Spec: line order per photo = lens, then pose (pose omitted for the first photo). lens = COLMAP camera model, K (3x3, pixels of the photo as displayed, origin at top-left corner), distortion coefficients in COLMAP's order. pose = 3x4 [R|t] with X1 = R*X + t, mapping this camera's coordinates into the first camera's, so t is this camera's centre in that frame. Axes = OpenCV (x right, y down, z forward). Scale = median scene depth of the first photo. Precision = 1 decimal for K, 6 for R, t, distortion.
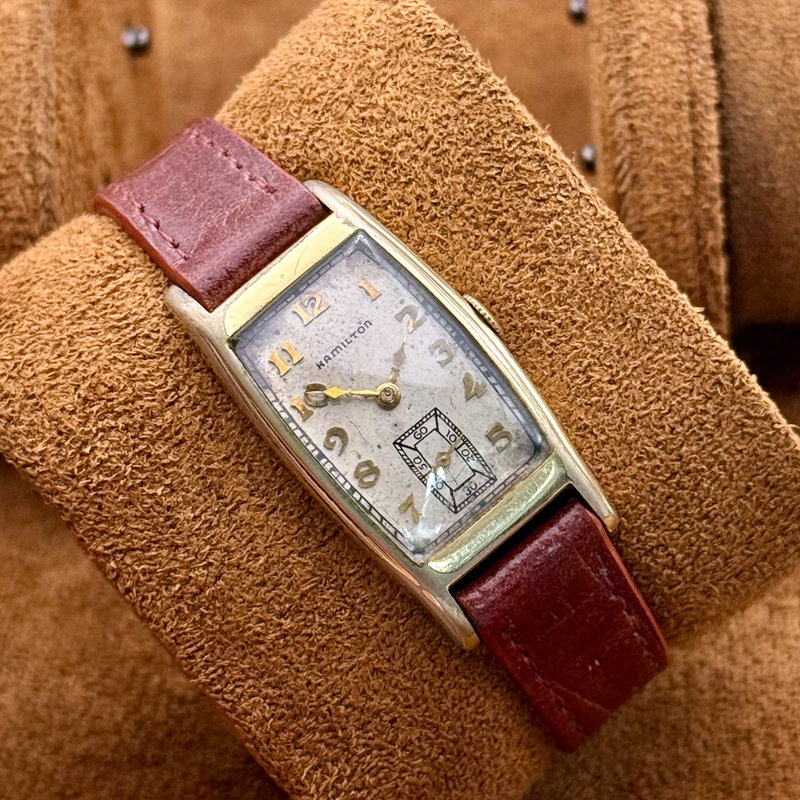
lens RADIAL K [[2796.7, 0, 400.6], [0, 2796.7, 388.7], [0, 0, 1]] dist [0.169810, 0.573053]
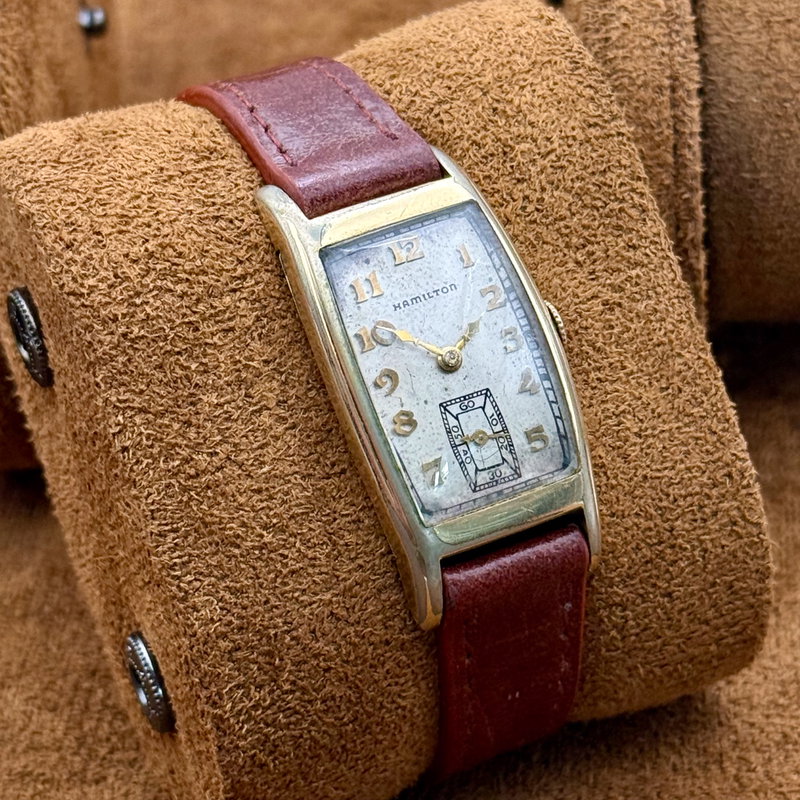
lens RADIAL K [[2796.7, 0, 400.6], [0, 2796.7, 388.7], [0, 0, 1]] dist [0.169810, 0.573053]
pose [[0.910876, 0.373016, 0.176535, -0.189382], [-0.347759, 0.924122, -0.158311, 0.173228], [-0.222193, 0.082810, 0.971480, 0.027164]]
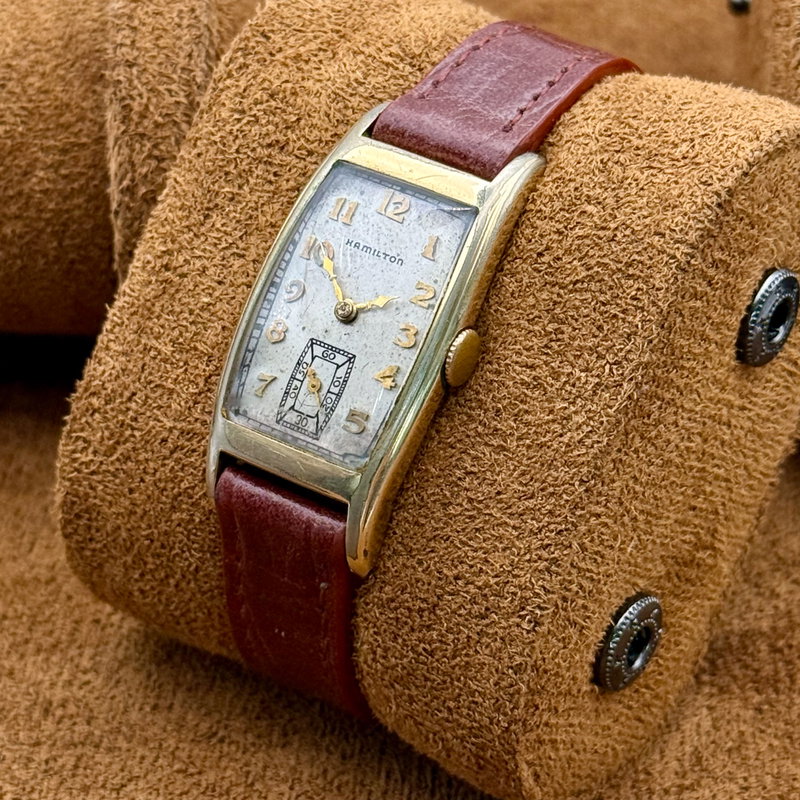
lens RADIAL K [[2796.7, 0, 400.6], [0, 2796.7, 388.7], [0, 0, 1]] dist [0.169810, 0.573053]
pose [[0.369225, 0.844615, -0.387683, 0.420734], [-0.777528, 0.509245, 0.368945, -0.373515], [0.509042, 0.165210, 0.844738, 0.131464]]
